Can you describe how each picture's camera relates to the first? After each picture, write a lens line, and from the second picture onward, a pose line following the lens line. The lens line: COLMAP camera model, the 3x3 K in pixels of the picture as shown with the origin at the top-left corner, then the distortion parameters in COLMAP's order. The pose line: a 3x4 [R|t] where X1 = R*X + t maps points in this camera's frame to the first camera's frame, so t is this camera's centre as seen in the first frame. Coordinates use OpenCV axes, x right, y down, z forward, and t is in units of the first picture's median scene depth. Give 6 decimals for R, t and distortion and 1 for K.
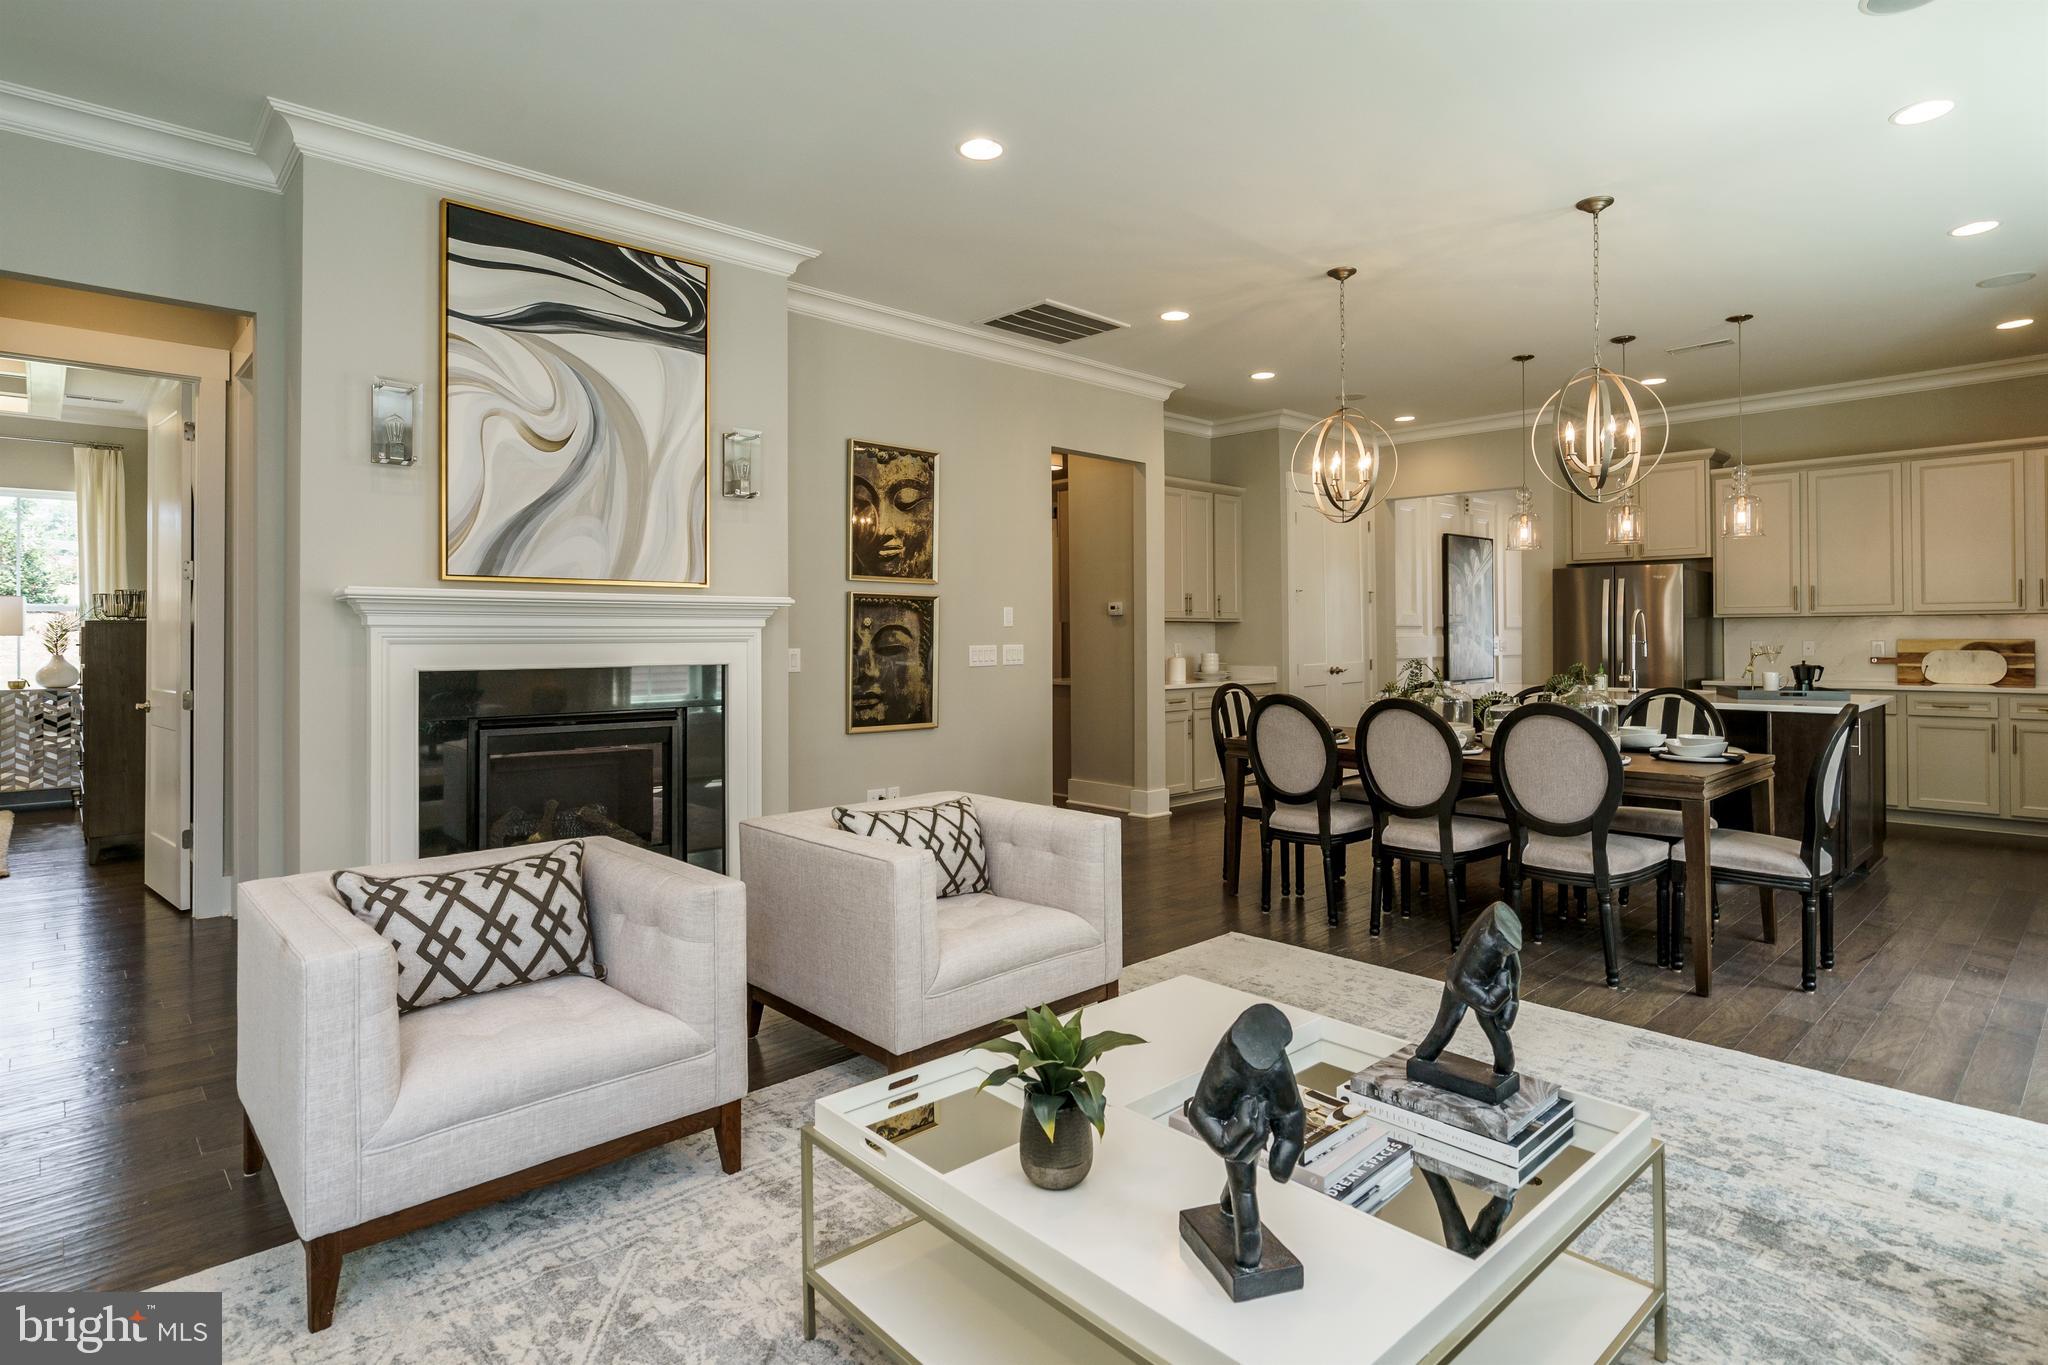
lens RADIAL K [[999.5, 0, 1057.5], [0, 999.5, 626.3], [0, 0, 1]] dist [-0.003307, 0.000528]
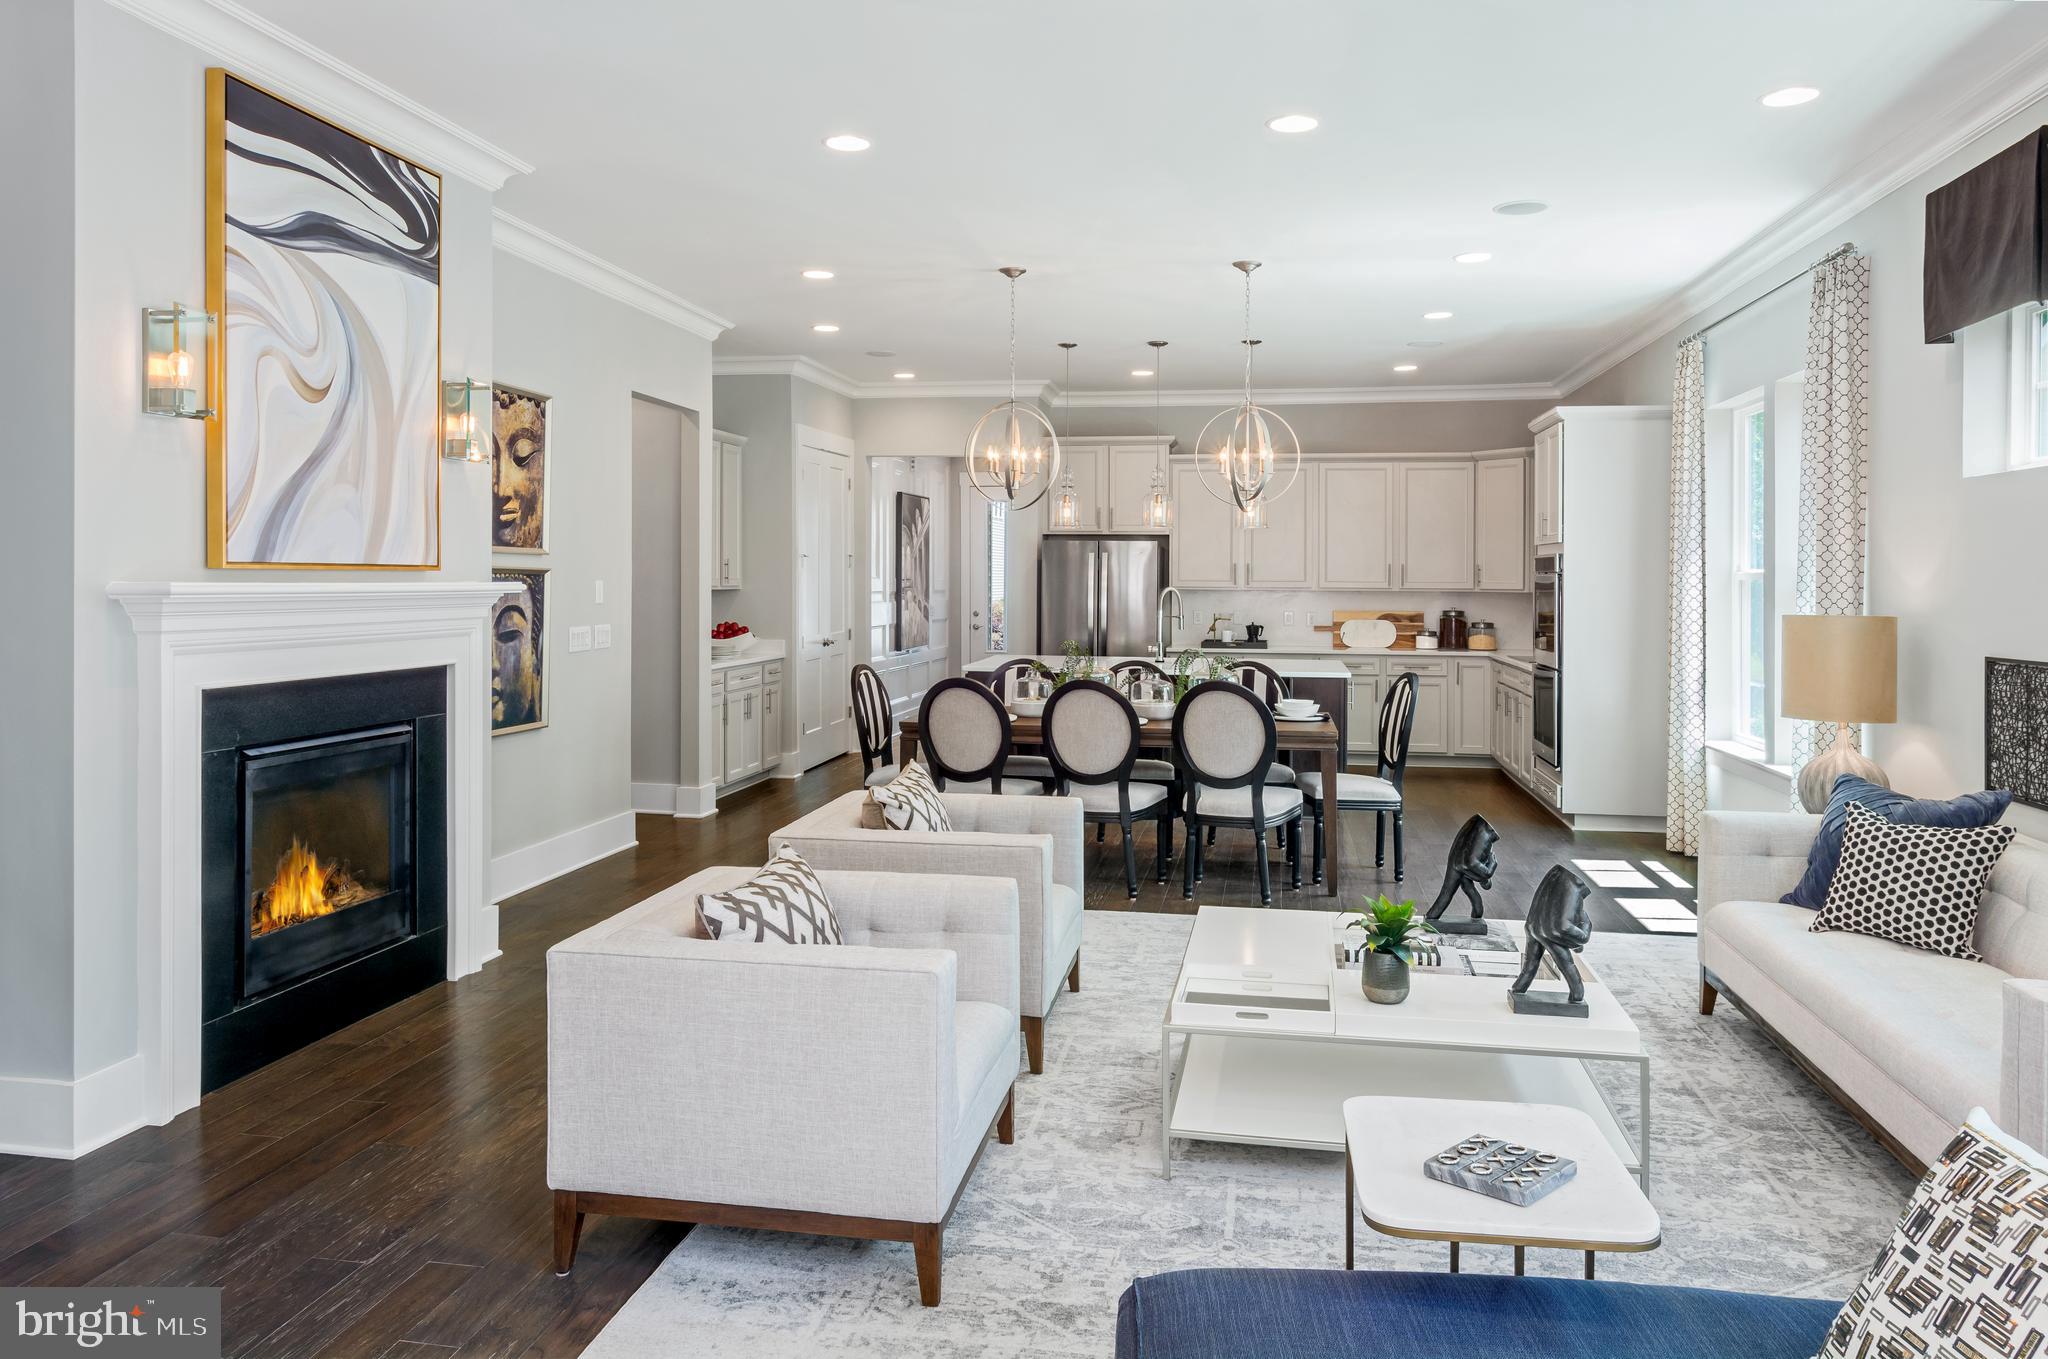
lens RADIAL K [[1305.3, 0, 937.8], [0, 1305.3, 579.3], [0, 0, 1]] dist [0.030528, -0.002035]
pose [[0.839738, 0.006951, 0.542948, -0.450513], [-0.012172, 0.999908, 0.006024, -0.033008], [-0.542856, -0.011668, 0.839745, -0.094195]]
